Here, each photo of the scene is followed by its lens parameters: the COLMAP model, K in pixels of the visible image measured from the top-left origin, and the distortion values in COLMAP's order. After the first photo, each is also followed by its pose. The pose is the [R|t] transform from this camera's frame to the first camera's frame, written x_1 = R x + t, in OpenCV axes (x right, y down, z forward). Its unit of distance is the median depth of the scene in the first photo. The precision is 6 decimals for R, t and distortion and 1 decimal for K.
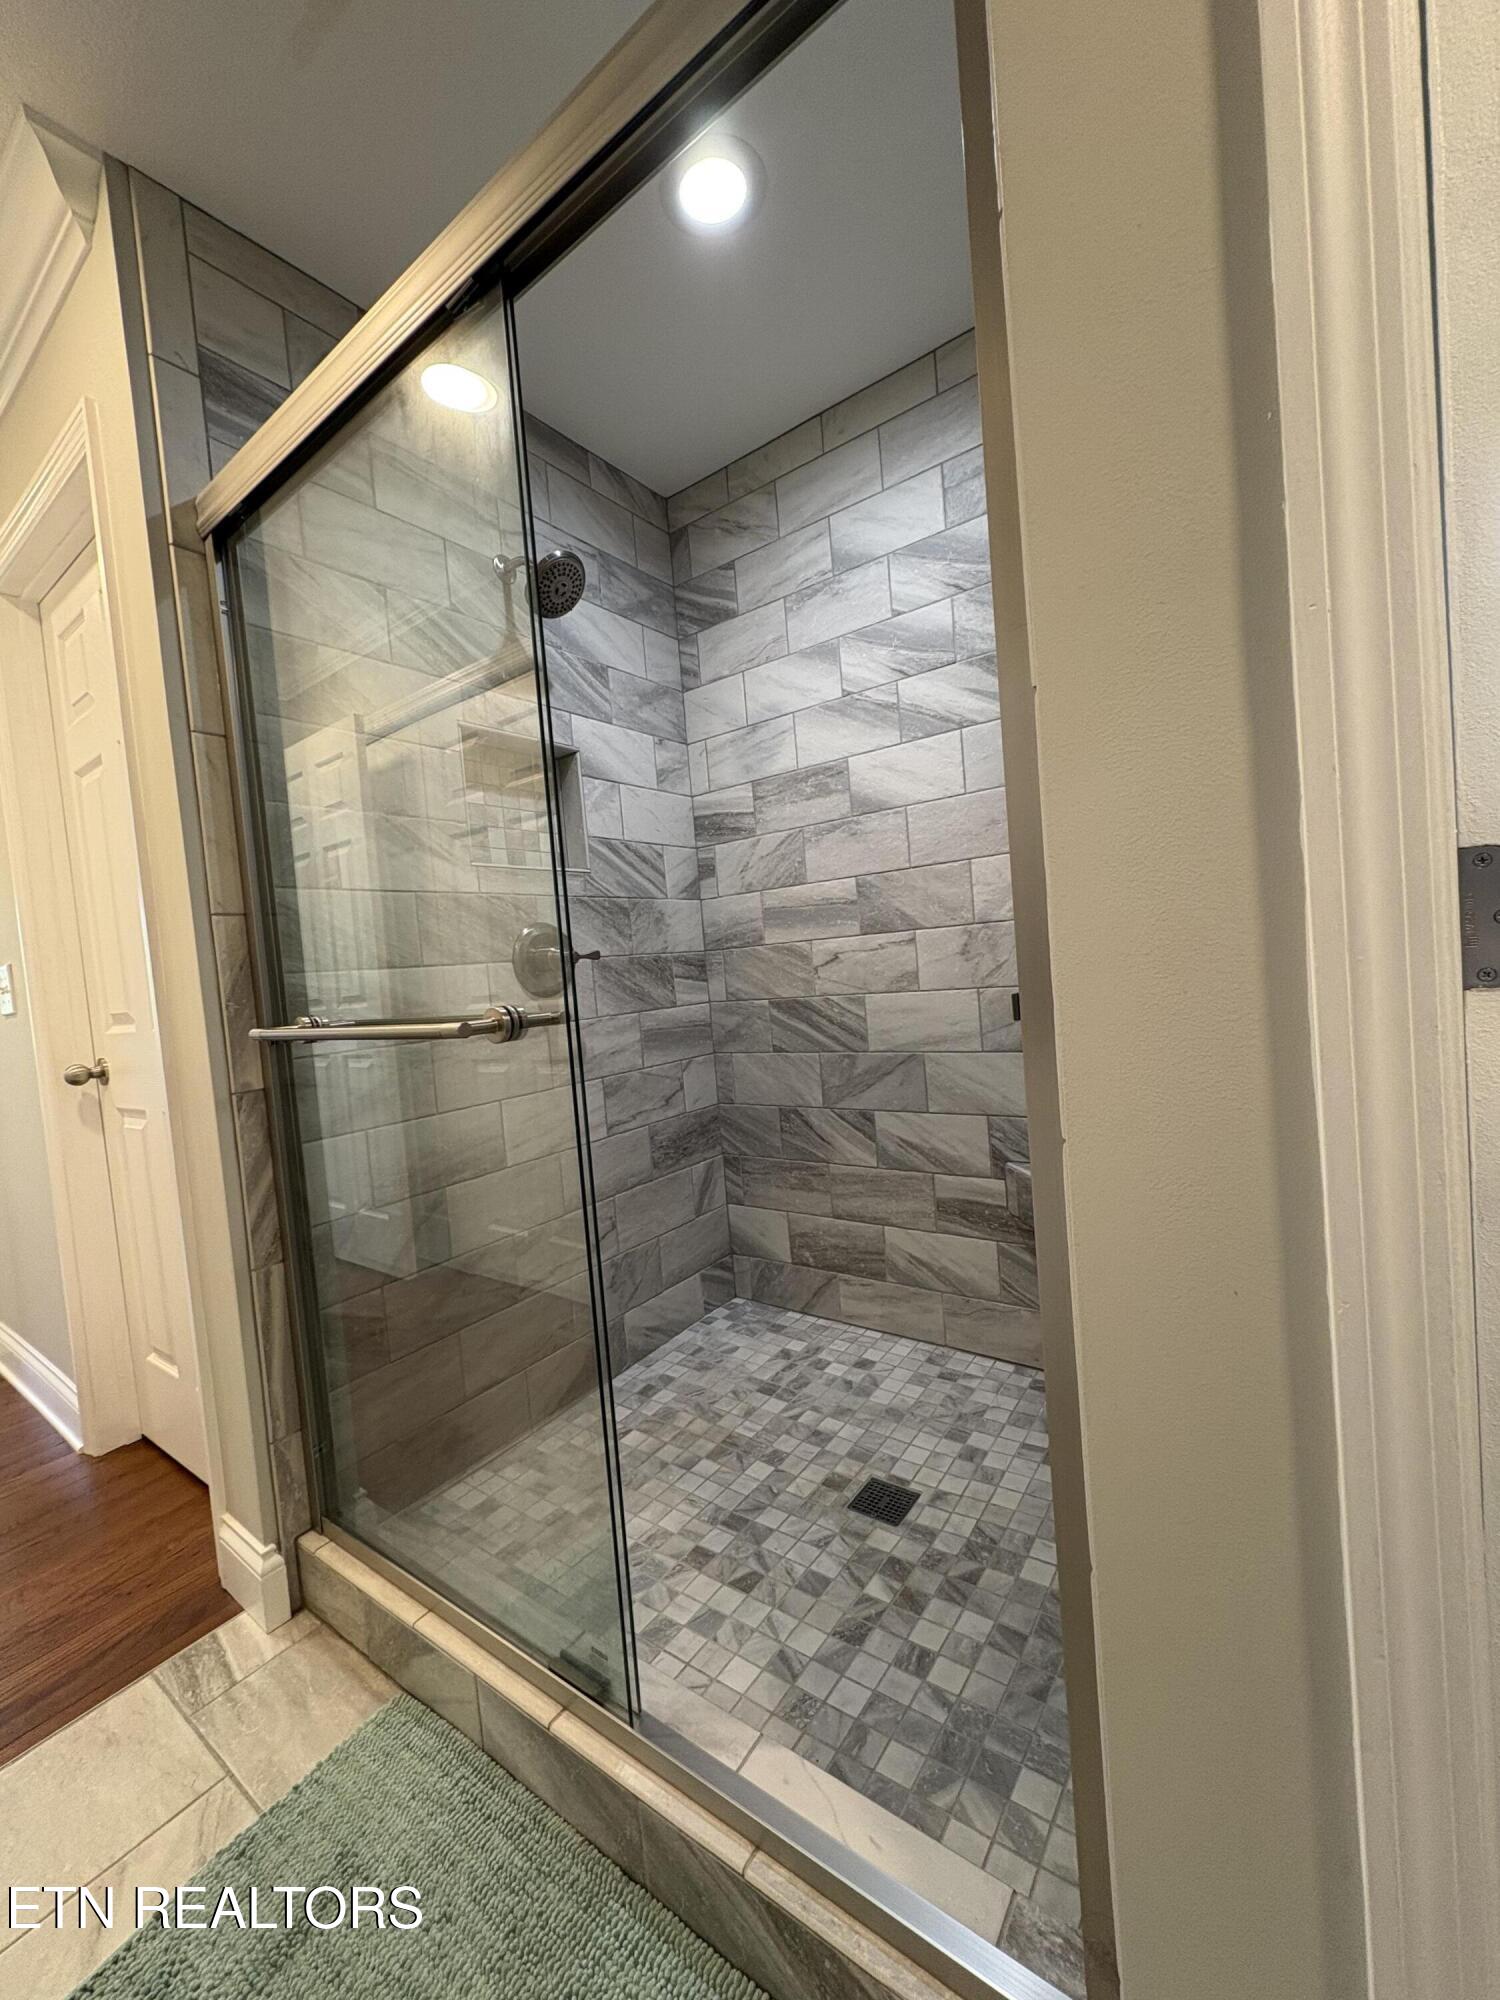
lens RADIAL K [[792.4, 0, 750.0], [0, 792.4, 1000.0], [0, 0, 1]] dist [-0.001353, 0.000087]
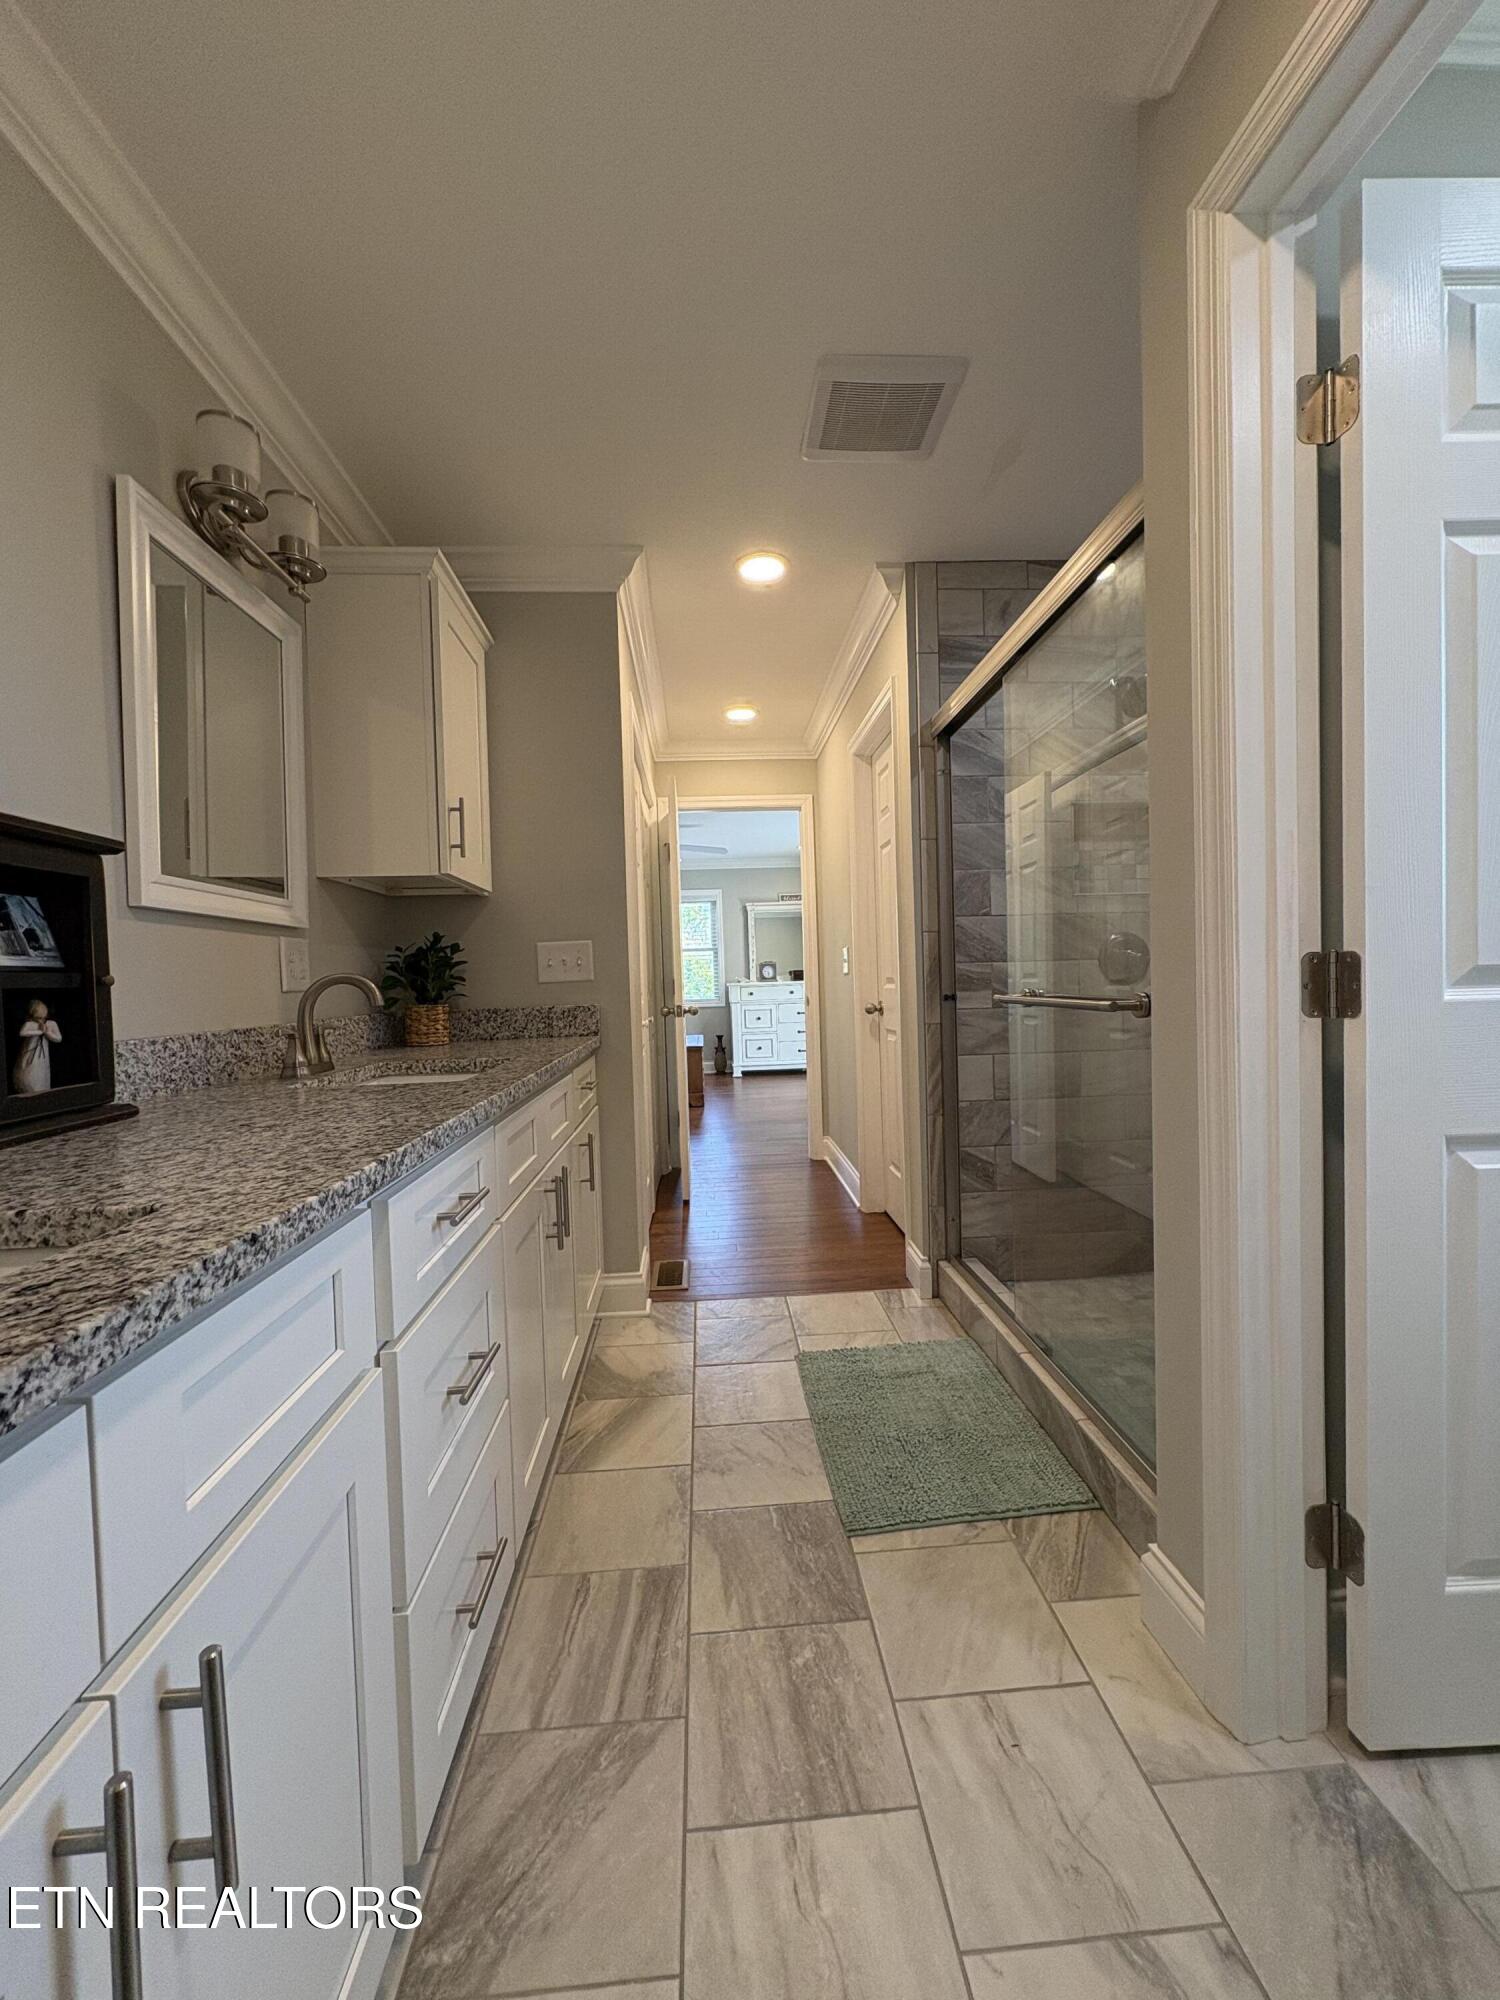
lens RADIAL K [[792.4, 0, 750.0], [0, 792.4, 1000.0], [0, 0, 1]] dist [-0.001353, 0.000087]
pose [[0.638132, 0.084519, -0.765274, 0.543058], [-0.056788, 0.996416, 0.062694, -0.037342], [0.767830, 0.003451, 0.640645, -0.568384]]
